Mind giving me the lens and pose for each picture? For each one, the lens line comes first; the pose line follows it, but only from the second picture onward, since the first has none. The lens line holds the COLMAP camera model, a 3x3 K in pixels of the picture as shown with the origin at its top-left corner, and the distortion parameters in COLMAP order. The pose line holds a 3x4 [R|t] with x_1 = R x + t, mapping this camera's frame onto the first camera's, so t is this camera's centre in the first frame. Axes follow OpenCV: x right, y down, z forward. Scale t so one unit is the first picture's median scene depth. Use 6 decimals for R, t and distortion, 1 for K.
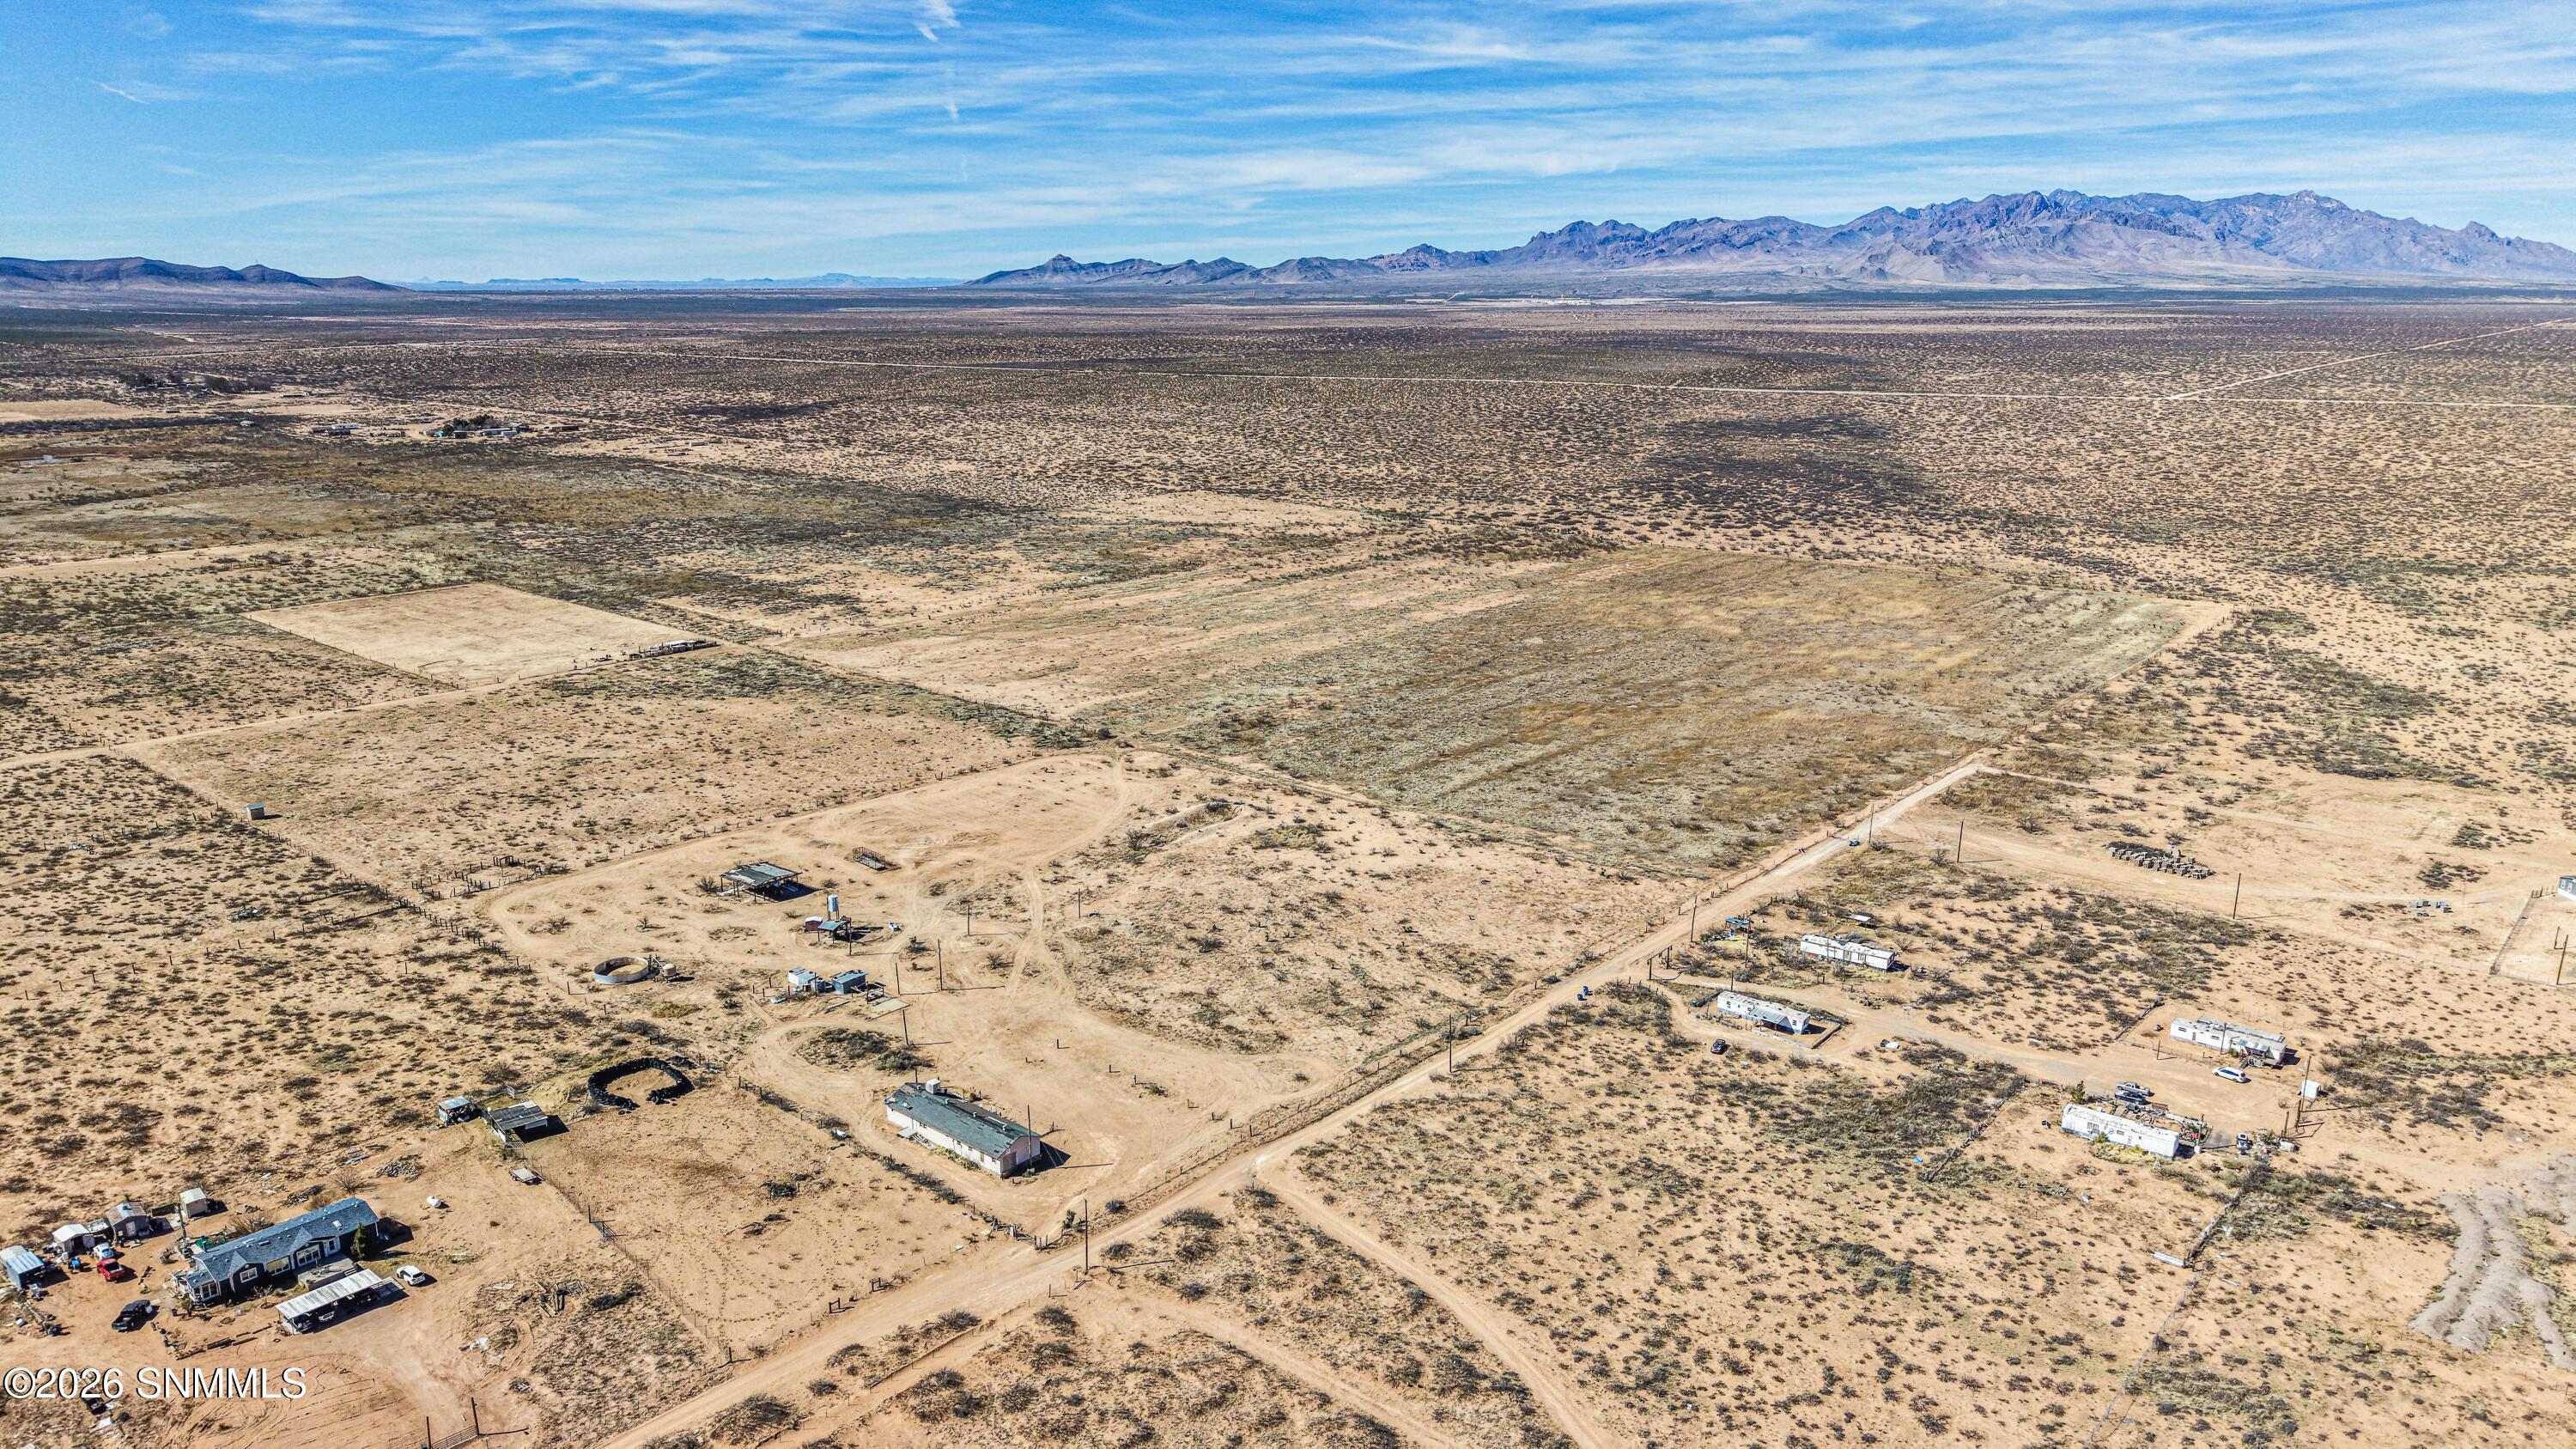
lens RADIAL K [[1718.7, 0, 1283.2], [0, 1718.7, 698.7], [0, 0, 1]] dist [0.039013, -0.042000]
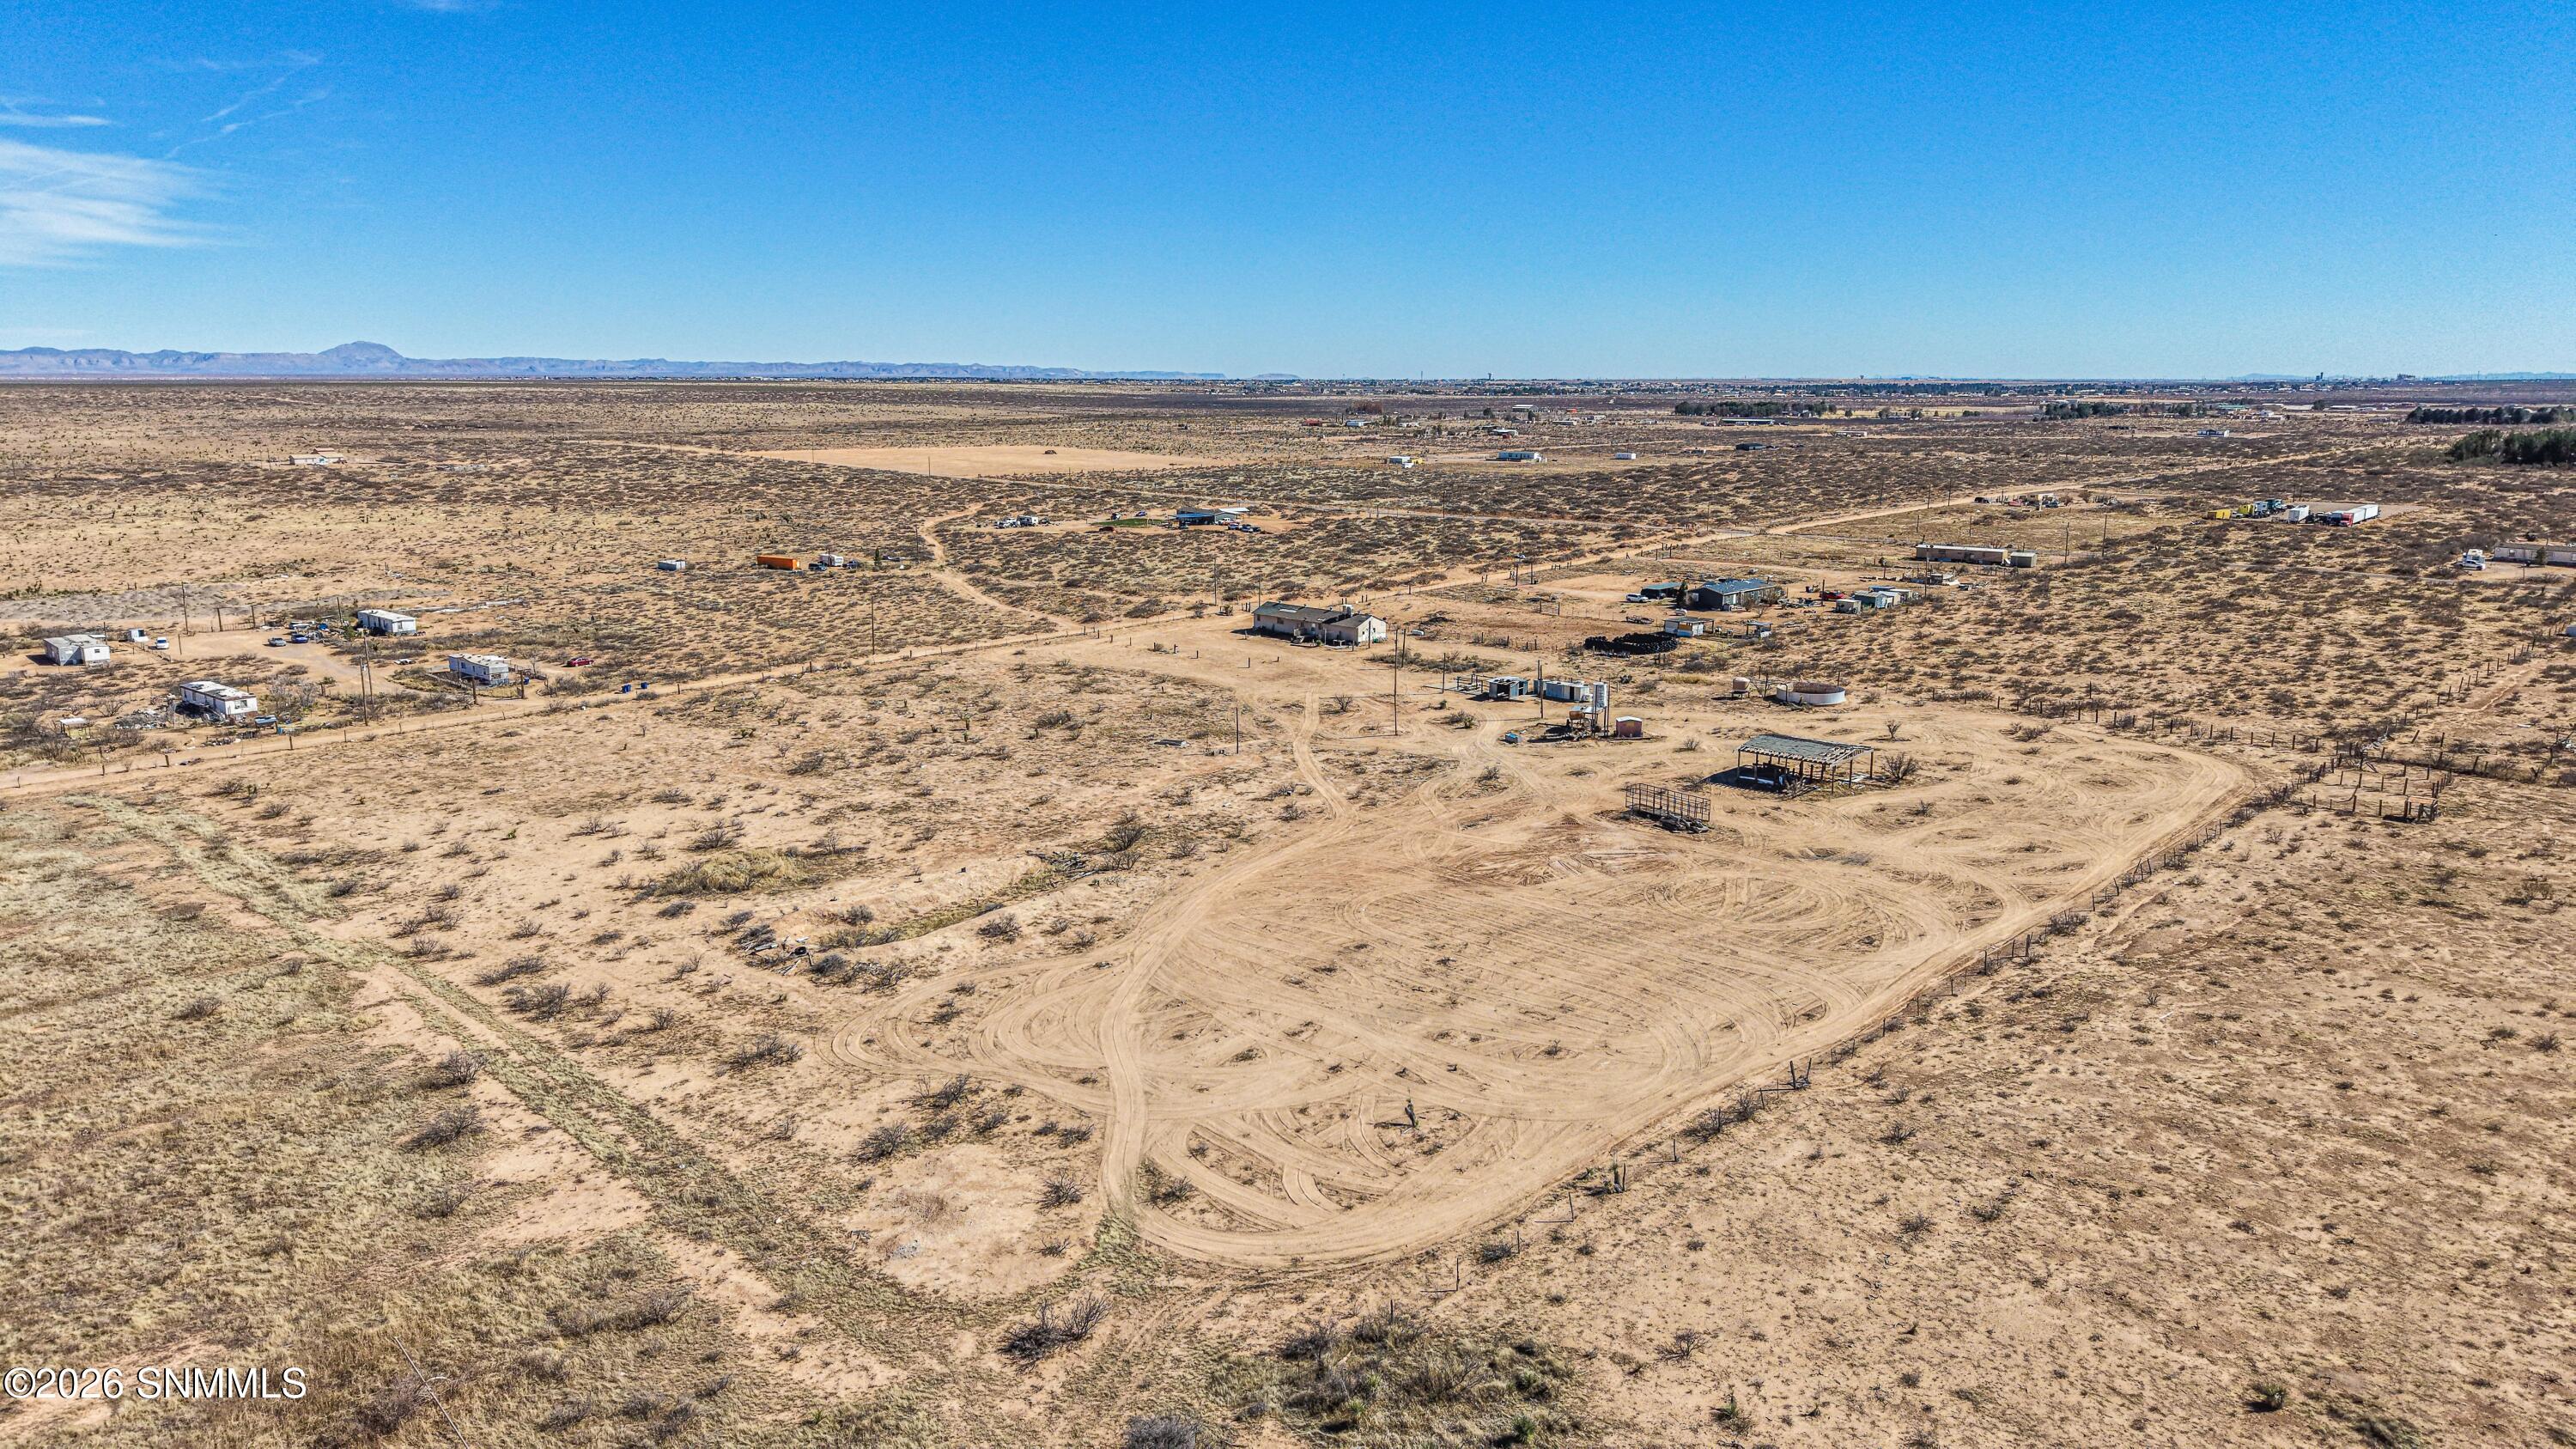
lens RADIAL K [[1718.7, 0, 1283.1], [0, 1718.7, 713.6], [0, 0, 1]] dist [0.039013, -0.042000]
pose [[-0.997912, -0.012758, 0.063308, -0.168688], [0.015033, 0.907473, 0.419841, -0.144730], [-0.062807, 0.419917, -0.905387, 1.499425]]
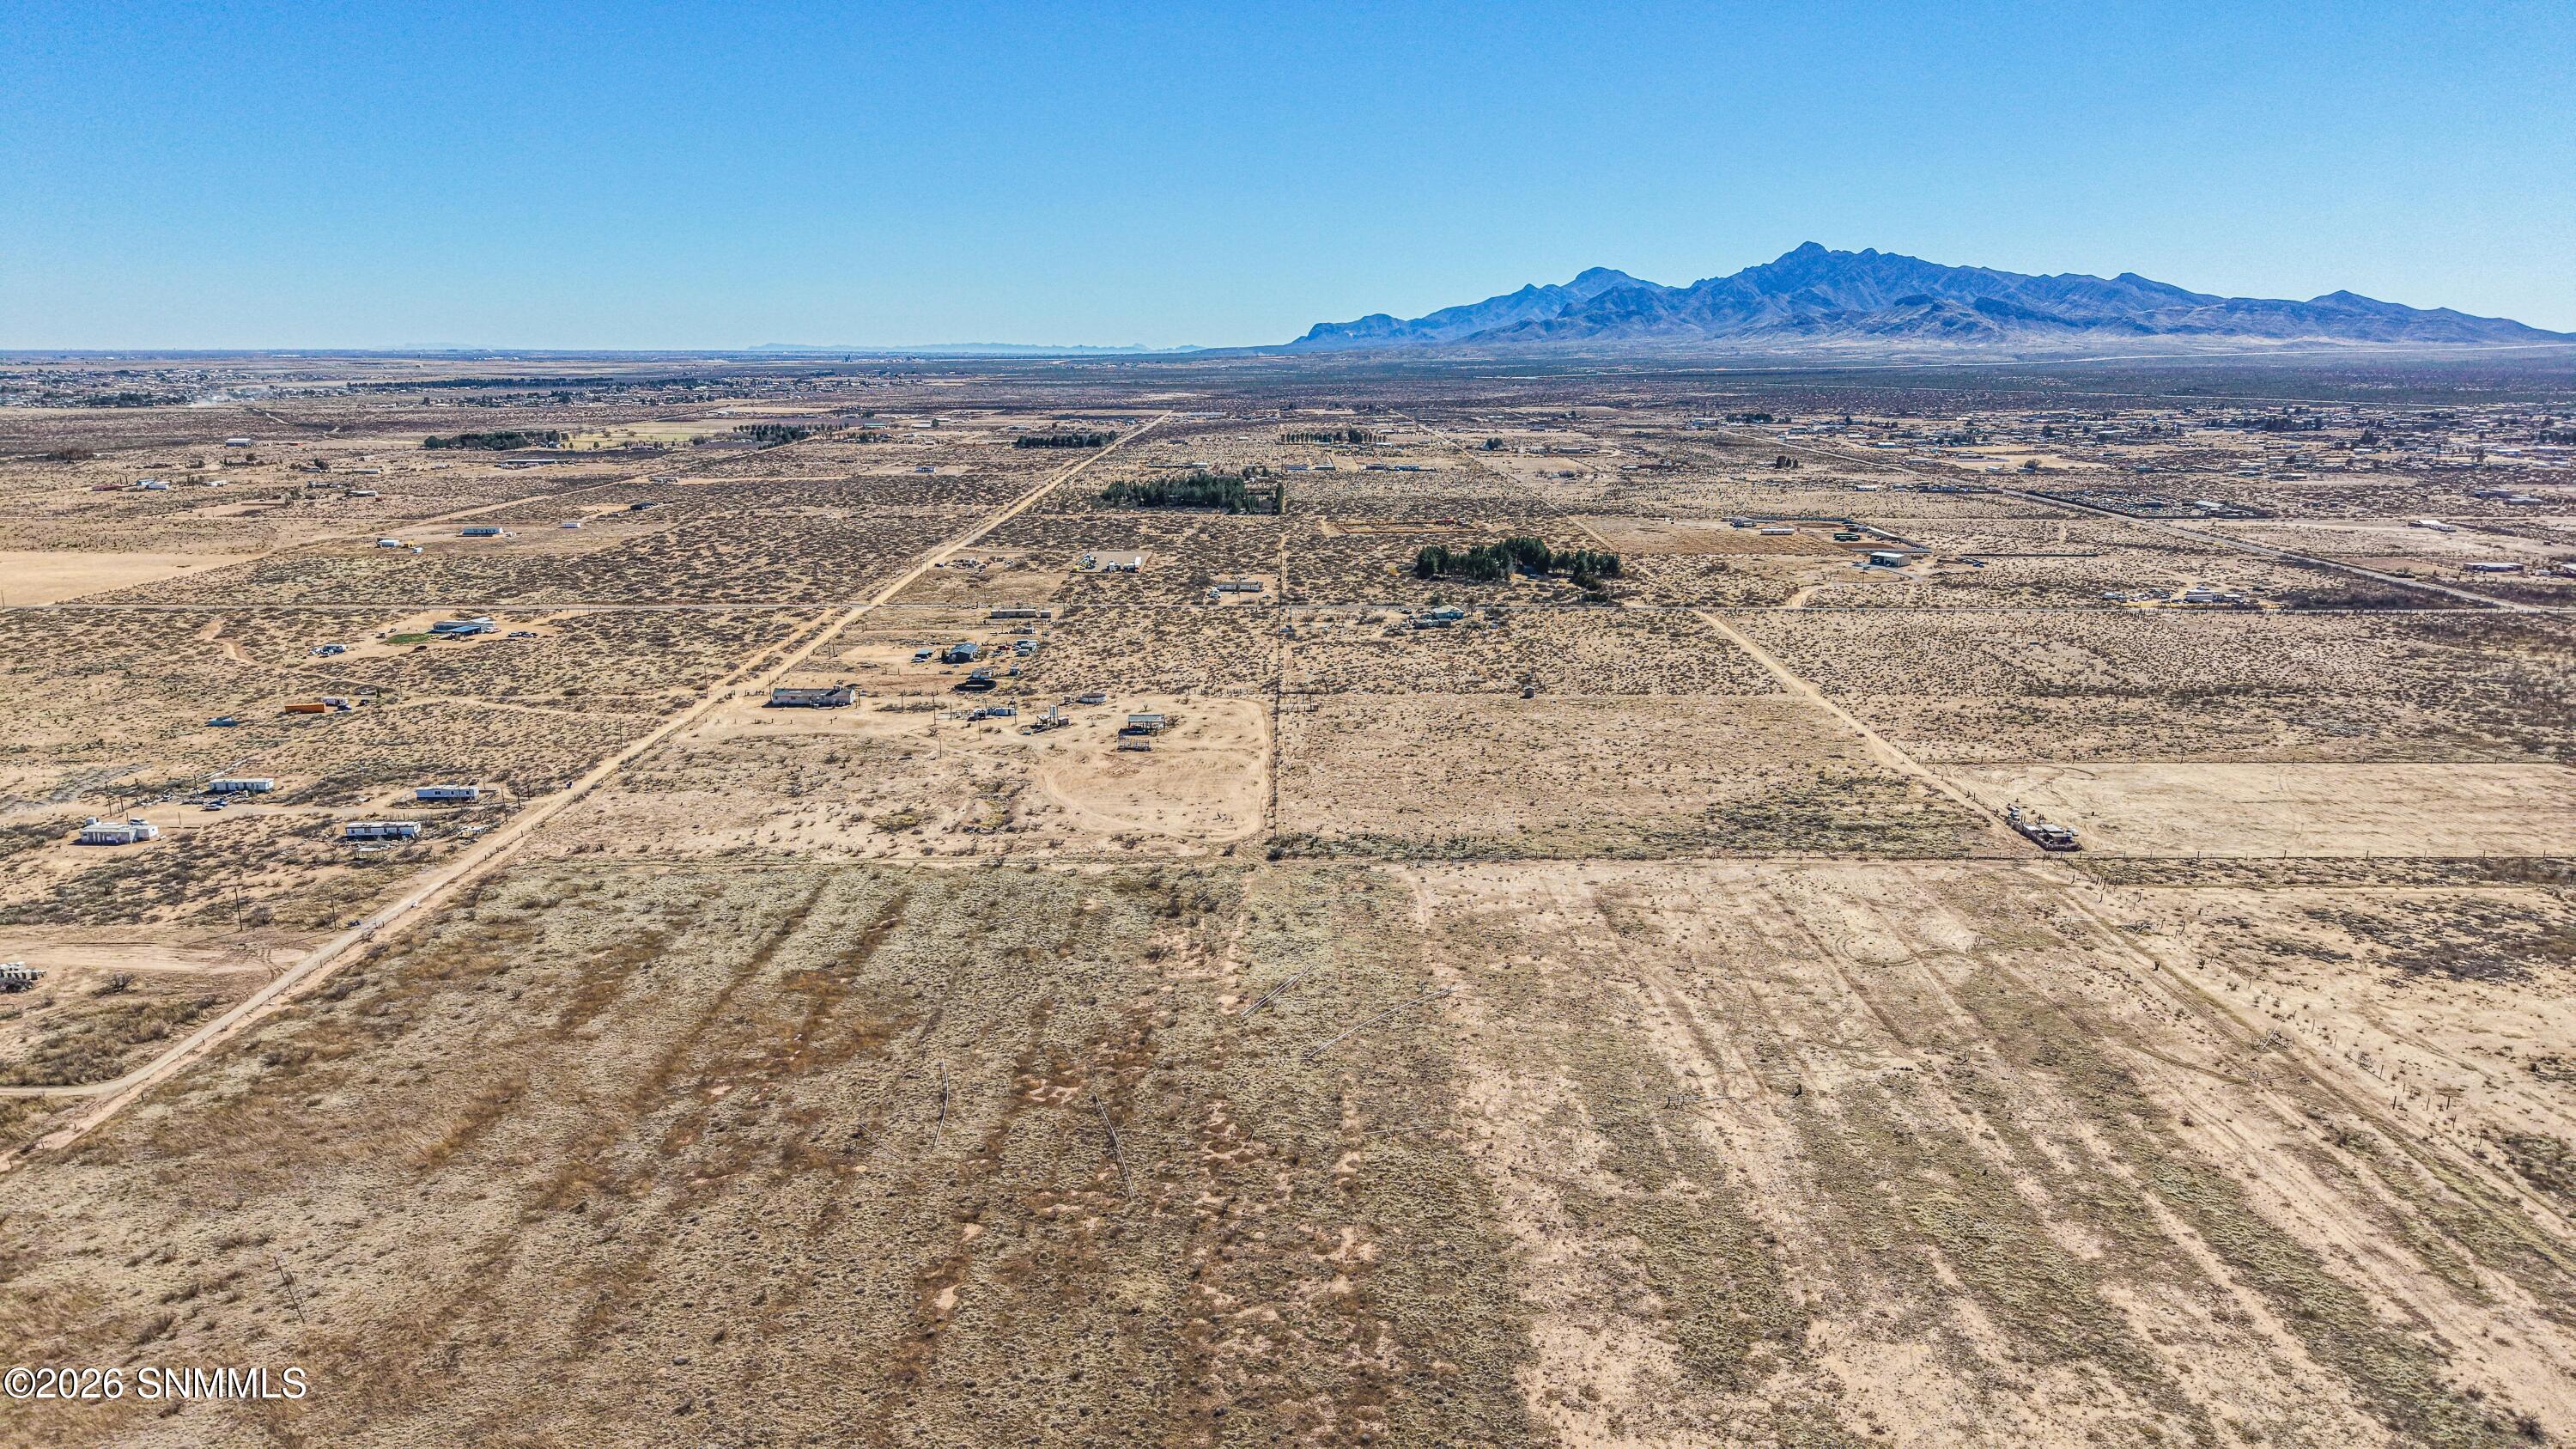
lens RADIAL K [[1718.7, 0, 1284.8], [0, 1718.7, 734.2], [0, 0, 1]] dist [0.039013, -0.042000]
pose [[-0.750775, 0.147263, -0.643934, 0.593293], [-0.155993, 0.907734, 0.389467, -0.502014], [0.641875, 0.392851, -0.658532, 2.085717]]
